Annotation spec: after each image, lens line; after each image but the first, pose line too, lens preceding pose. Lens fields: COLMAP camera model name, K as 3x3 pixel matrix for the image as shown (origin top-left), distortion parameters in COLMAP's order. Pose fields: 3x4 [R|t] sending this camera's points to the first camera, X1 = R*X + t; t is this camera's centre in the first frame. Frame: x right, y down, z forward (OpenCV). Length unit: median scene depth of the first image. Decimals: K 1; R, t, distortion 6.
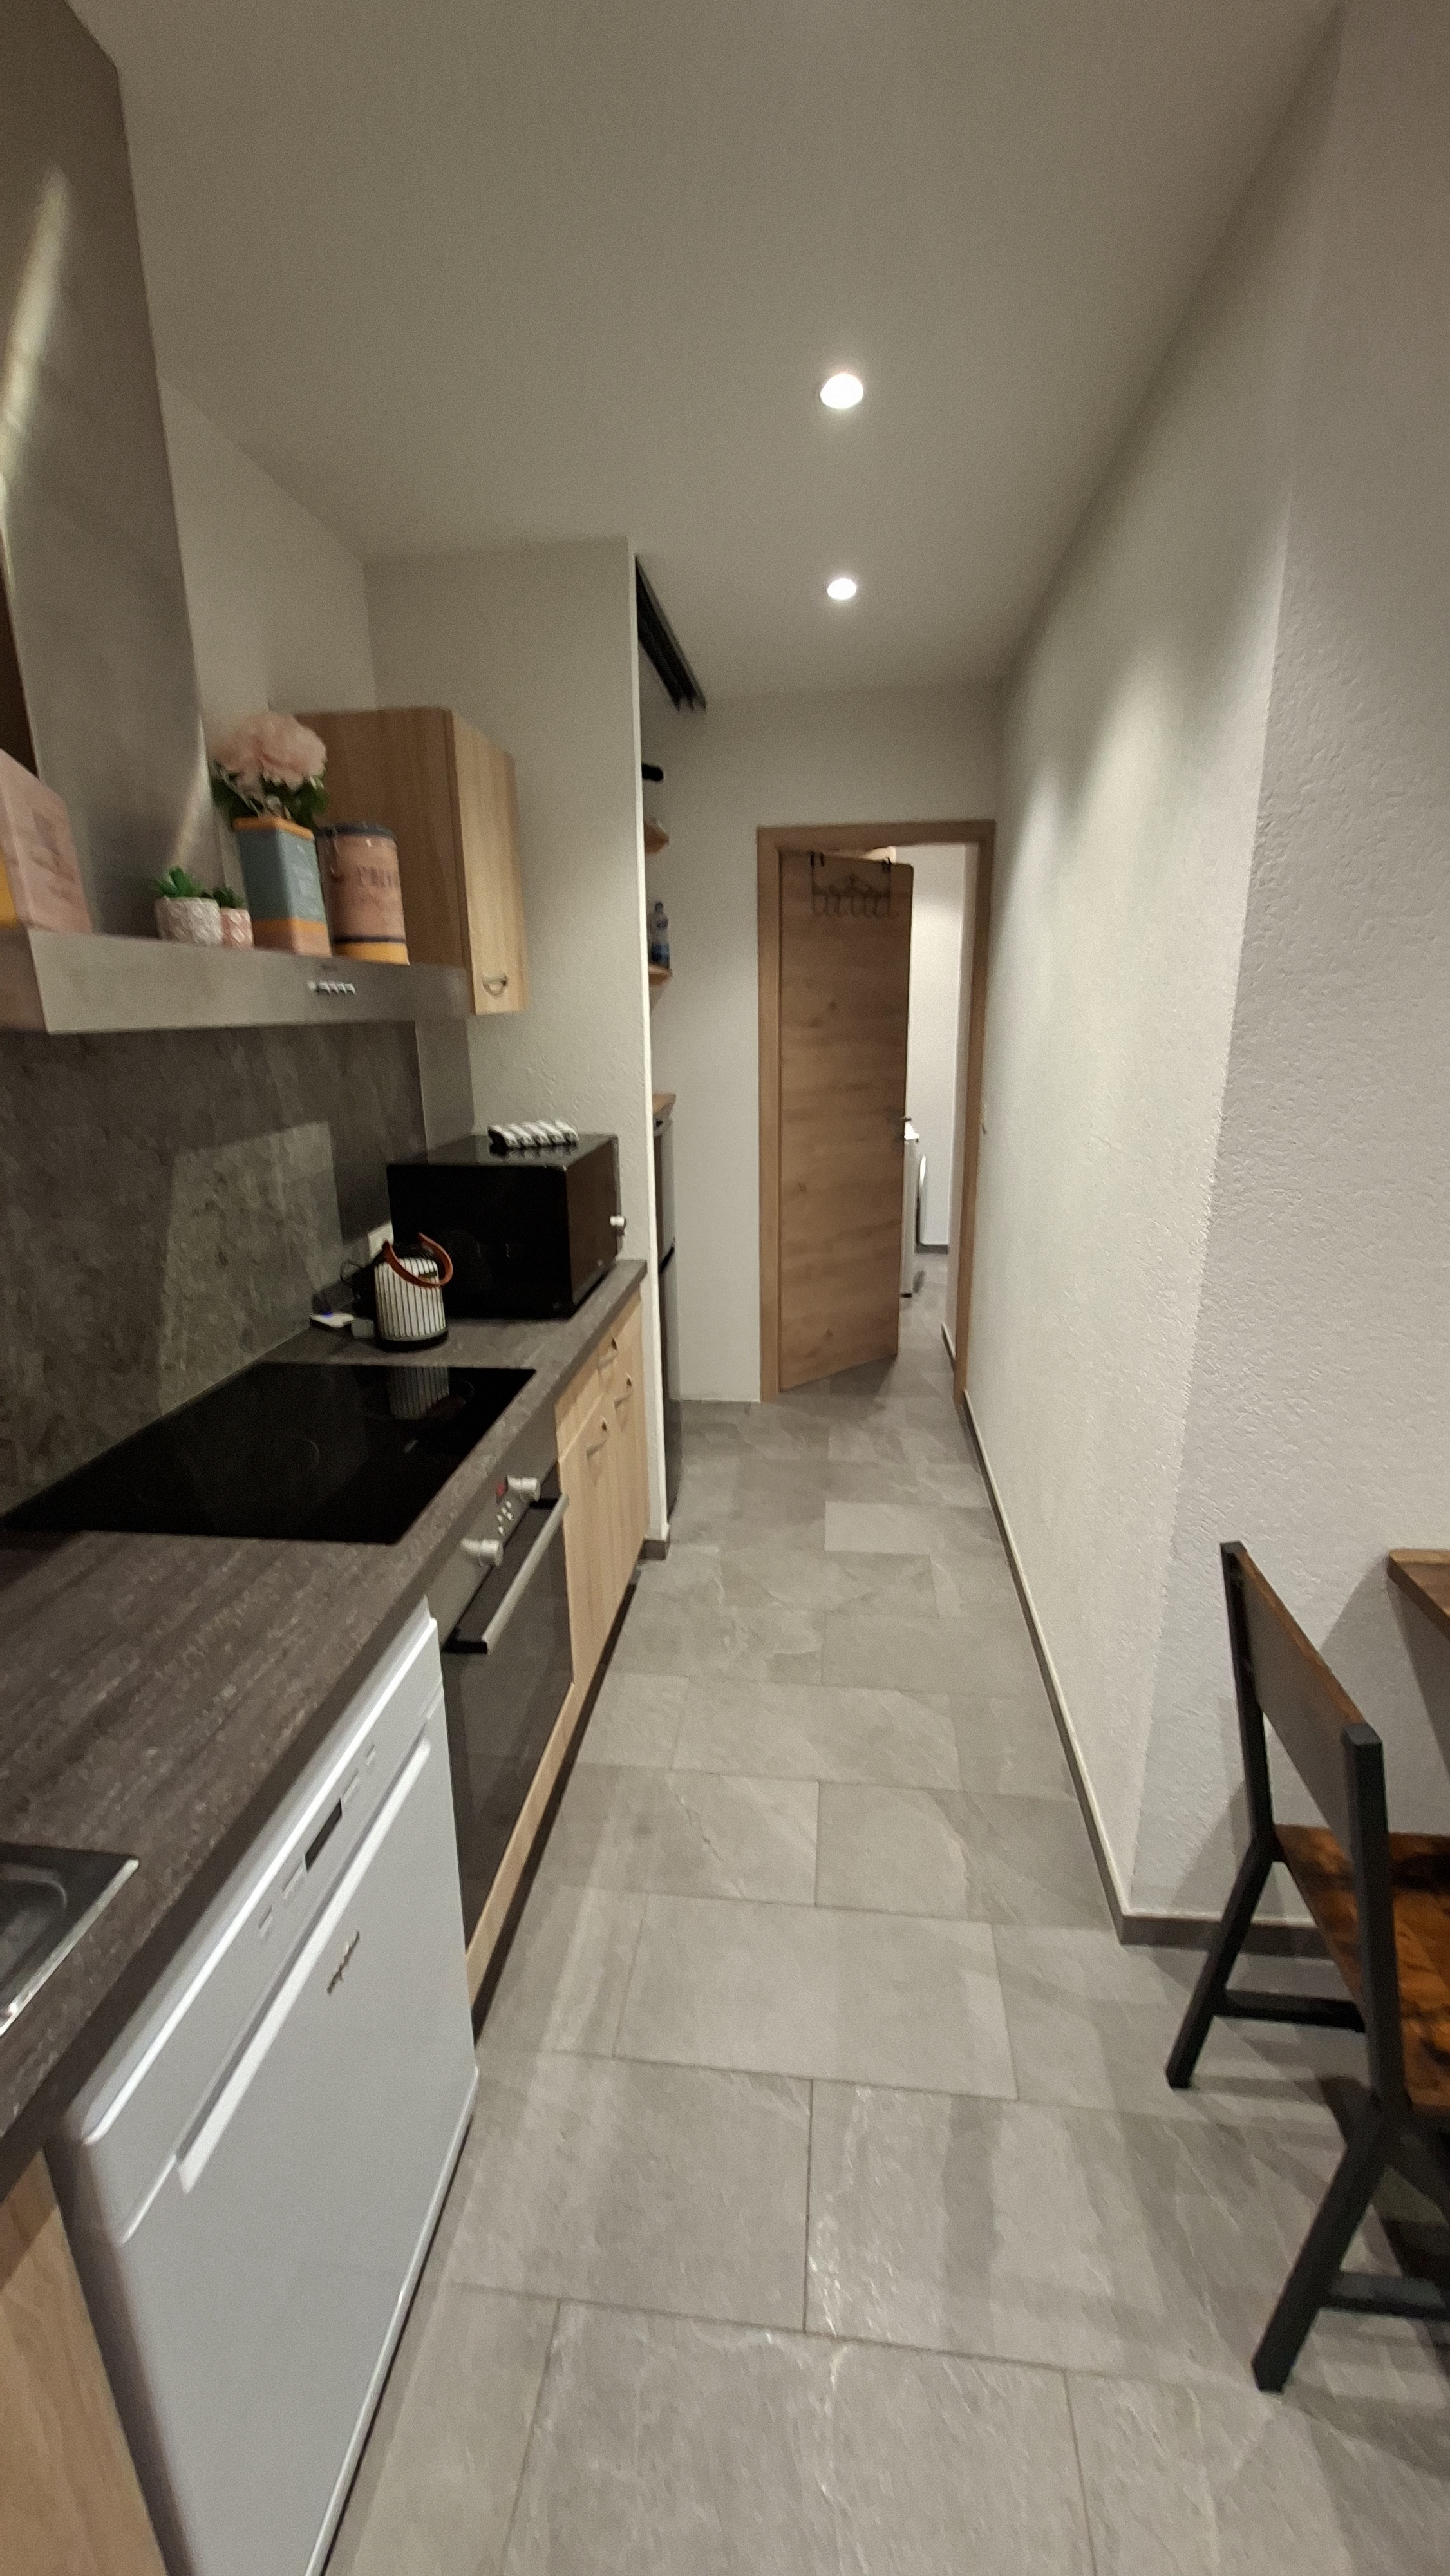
lens RADIAL K [[1005.6, 0, 722.0], [0, 1005.6, 1280.4], [0, 0, 1]] dist [-0.008810, 0.000011]
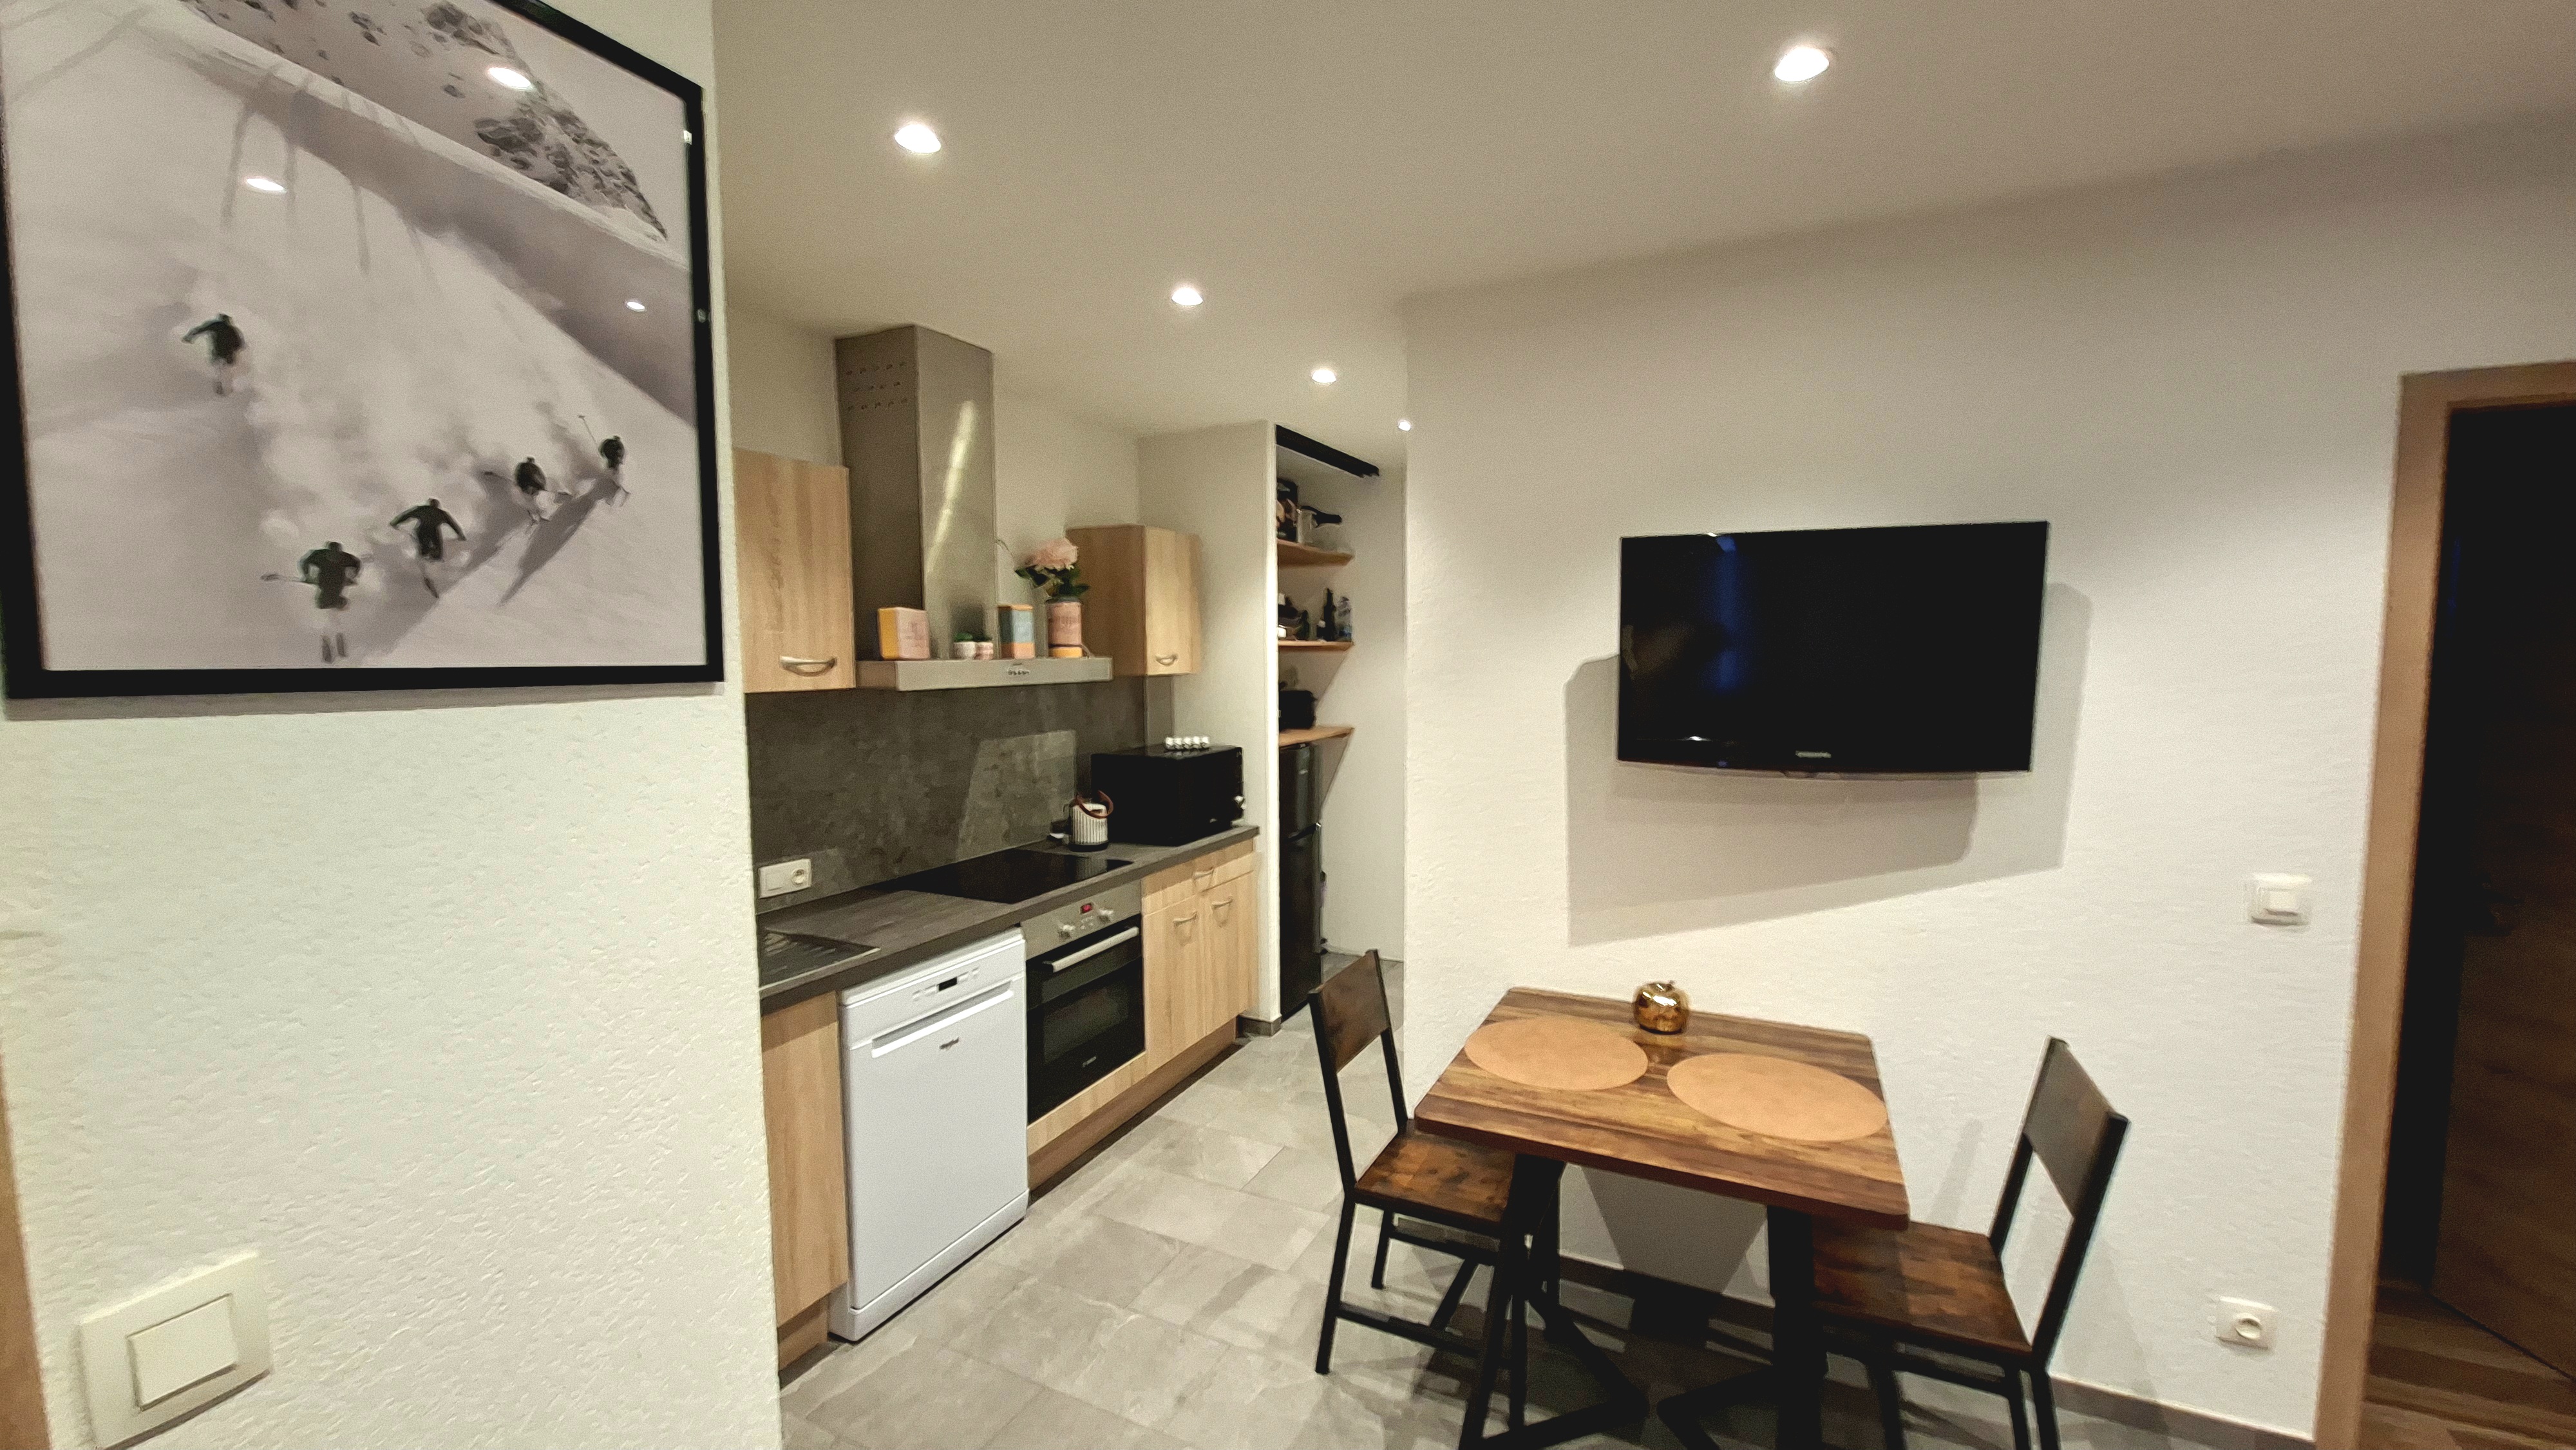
lens RADIAL K [[1007.8, 0, 1299.4], [0, 1007.8, 729.9], [0, 0, 1]] dist [-0.013164, 0.007668]
pose [[0.947588, 0.039695, -0.317018, 0.758710], [-0.096800, 0.981283, -0.166472, 0.141265], [0.304477, 0.188435, 0.933695, -0.776017]]
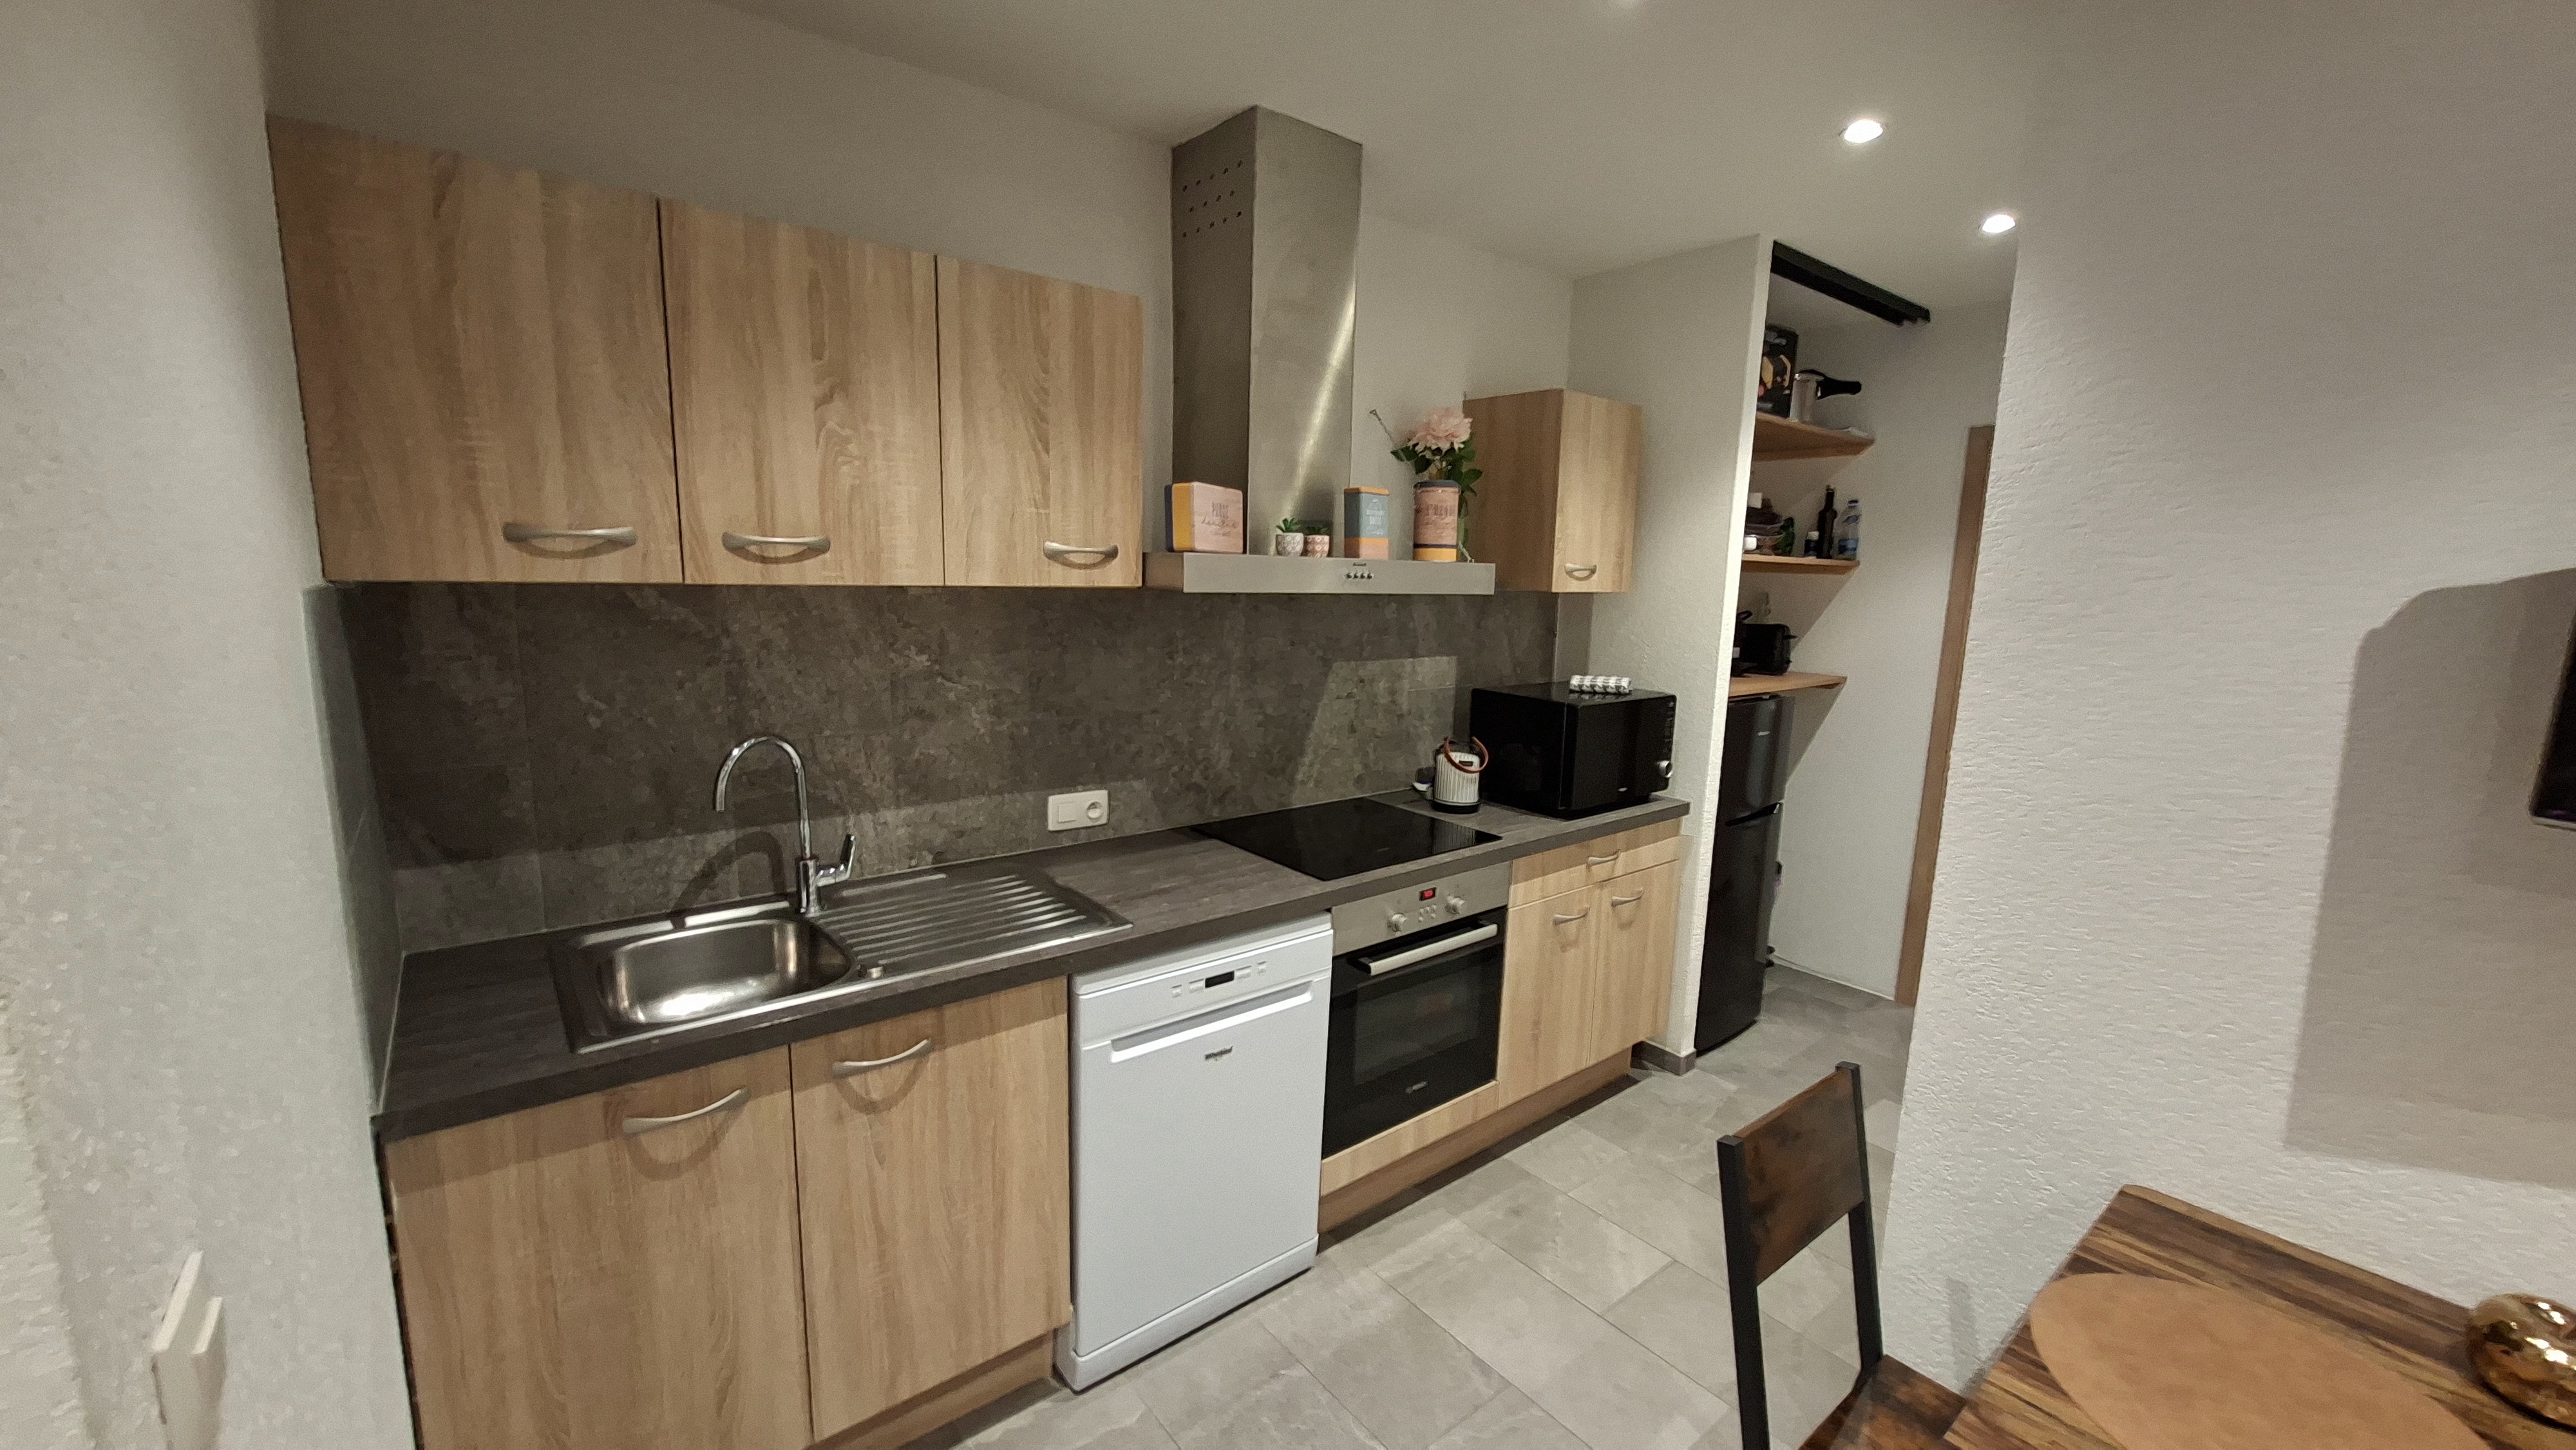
lens RADIAL K [[1007.8, 0, 1299.4], [0, 1007.8, 729.9], [0, 0, 1]] dist [-0.013164, 0.007668]
pose [[0.718451, 0.150538, -0.679092, 0.602976], [-0.223382, 0.974520, -0.020303, 0.035670], [0.658732, 0.166283, 0.733772, -0.284793]]
